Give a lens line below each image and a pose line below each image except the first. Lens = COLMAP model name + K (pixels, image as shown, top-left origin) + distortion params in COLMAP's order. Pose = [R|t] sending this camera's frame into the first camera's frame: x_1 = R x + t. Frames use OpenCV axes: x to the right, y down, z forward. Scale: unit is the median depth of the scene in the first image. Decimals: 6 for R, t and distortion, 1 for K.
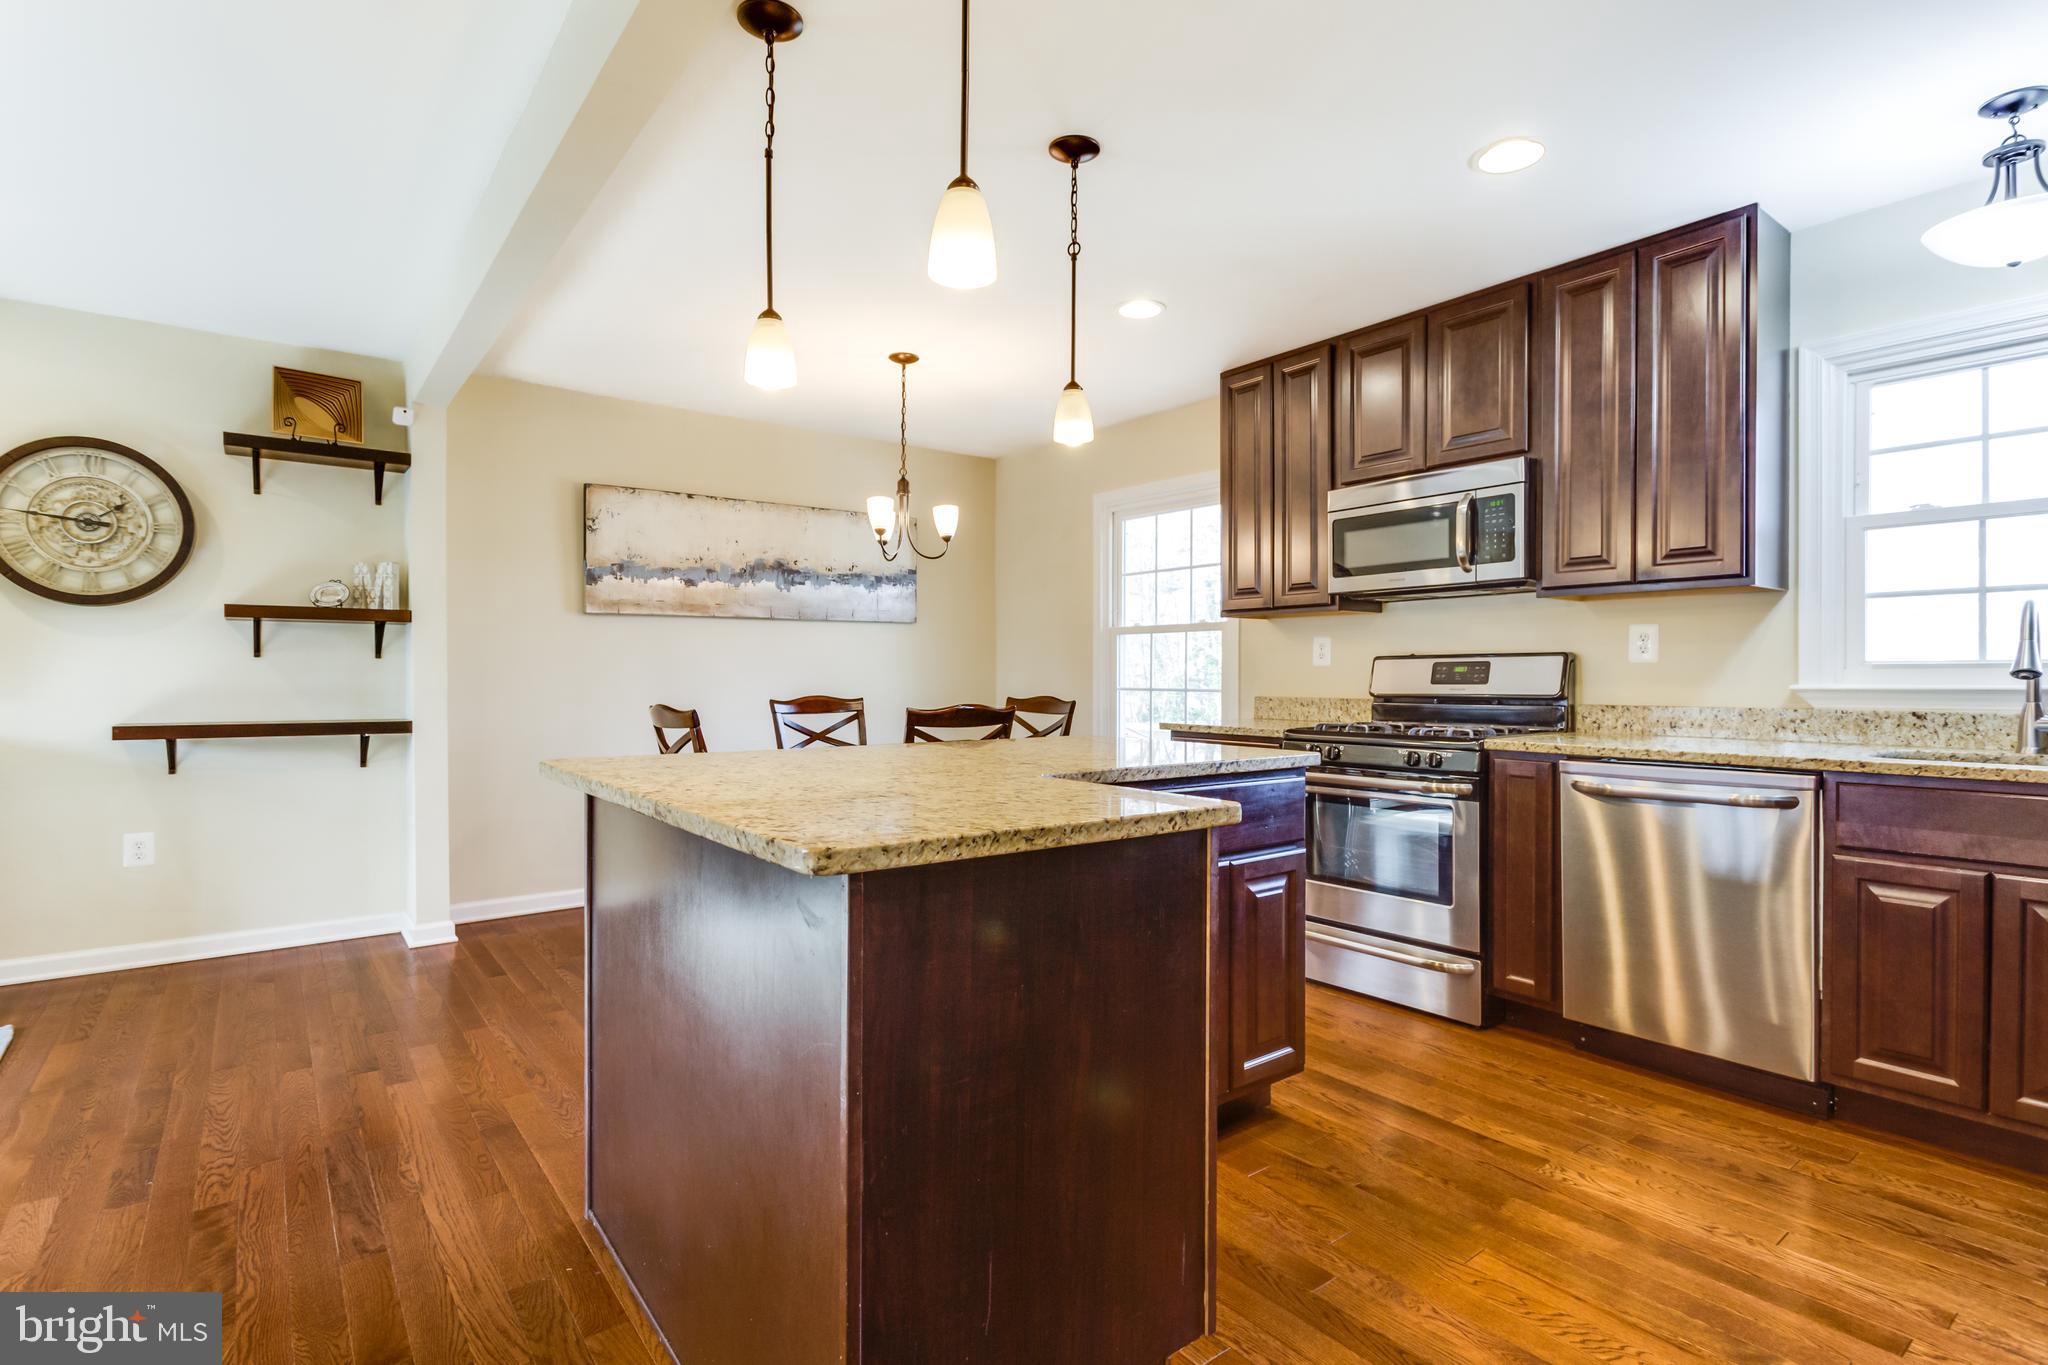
lens RADIAL K [[999.5, 0, 1068.3], [0, 999.5, 688.0], [0, 0, 1]] dist [0.020217, -0.000147]
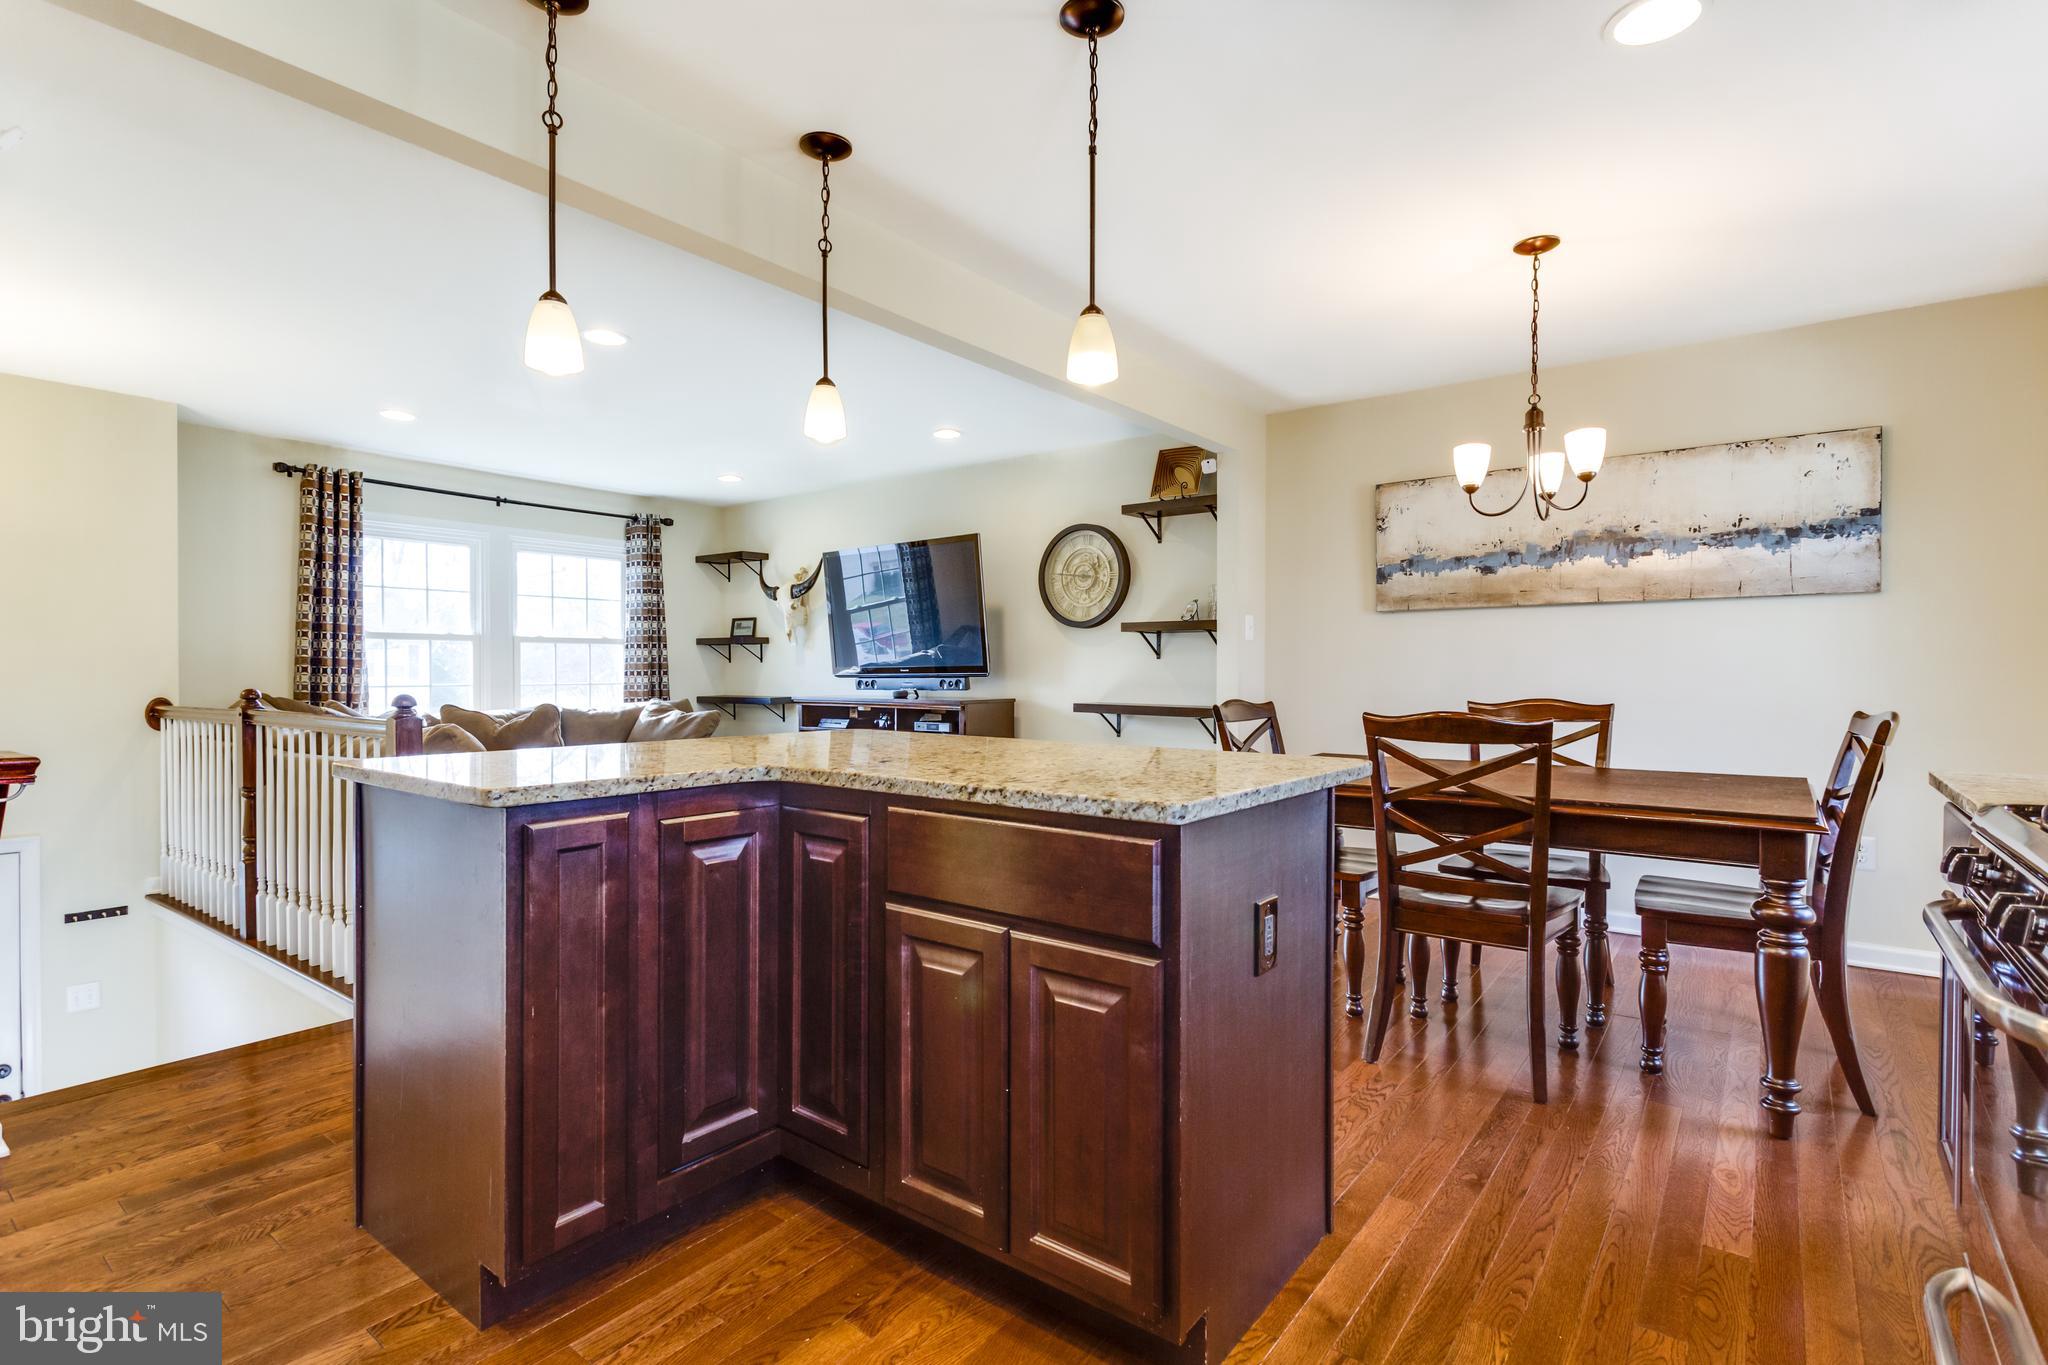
lens RADIAL K [[988.2, 0, 1024.0], [0, 988.2, 682.5], [0, 0, 1]] dist [-0.002943, -0.000713]
pose [[0.239336, 0.010420, -0.970881, 0.404791], [-0.016122, 0.999847, 0.006756, -0.003496], [0.970803, 0.014035, 0.239467, 0.404620]]
